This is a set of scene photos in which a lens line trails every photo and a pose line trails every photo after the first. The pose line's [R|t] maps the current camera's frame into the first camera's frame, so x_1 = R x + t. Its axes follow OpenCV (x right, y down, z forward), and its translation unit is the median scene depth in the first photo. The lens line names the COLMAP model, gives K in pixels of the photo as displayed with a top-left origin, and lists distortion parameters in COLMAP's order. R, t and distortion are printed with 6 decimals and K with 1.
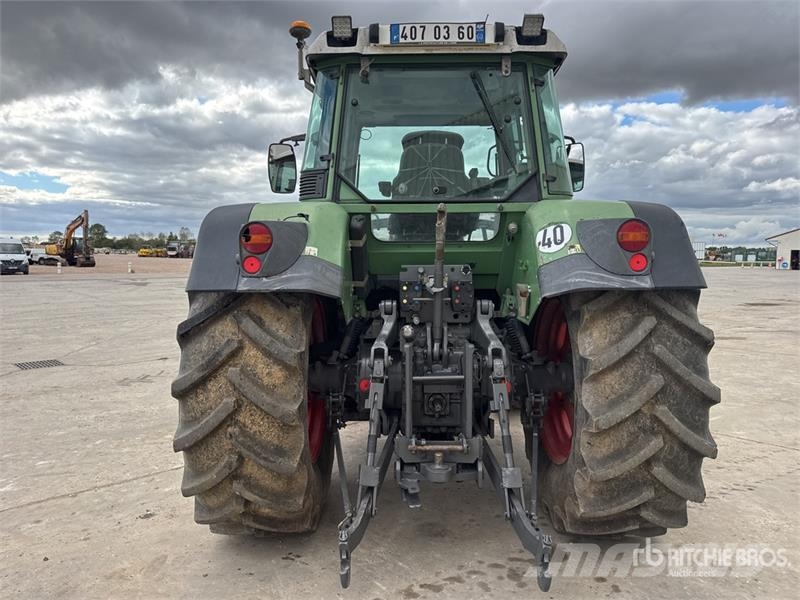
lens RADIAL K [[559.0, 0, 400.0], [0, 559.0, 300.0], [0, 0, 1]] dist [0.047683, -0.070965]
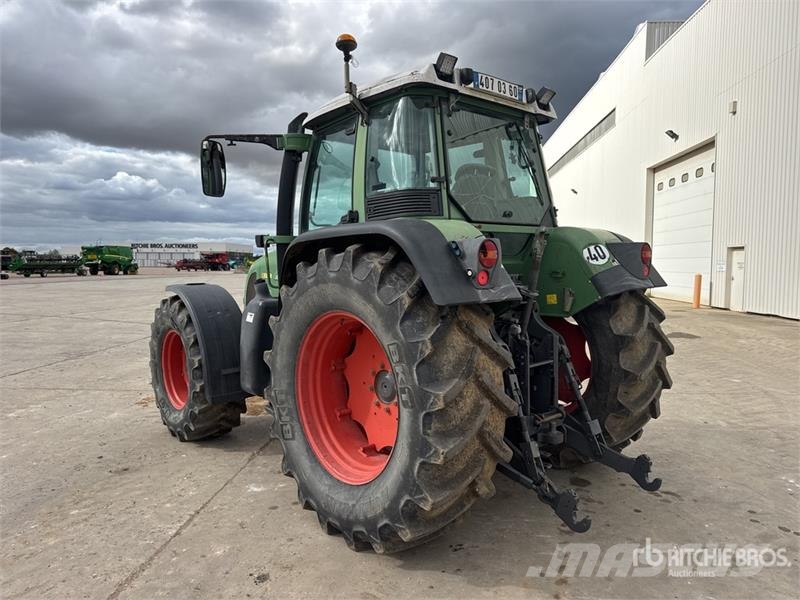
lens RADIAL K [[560.3, 0, 389.0], [0, 560.3, 301.3], [0, 0, 1]] dist [0.042906, -0.003464]
pose [[0.743587, -0.049610, 0.666796, -0.962459], [0.056468, 0.998340, 0.011307, -0.032887], [-0.666250, 0.029245, 0.745154, 0.252858]]
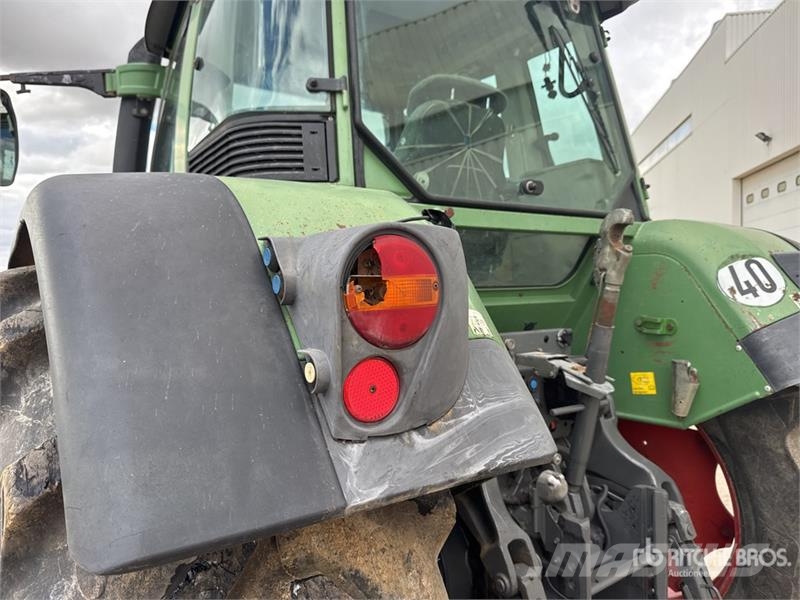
lens RADIAL K [[559.0, 0, 400.0], [0, 559.0, 300.0], [0, 0, 1]] dist [0.047683, -0.070965]
pose [[0.802432, -0.024024, 0.596259, -0.340715], [0.062428, 0.997086, -0.043840, -0.077680], [-0.593469, 0.072402, 0.801594, 0.660181]]
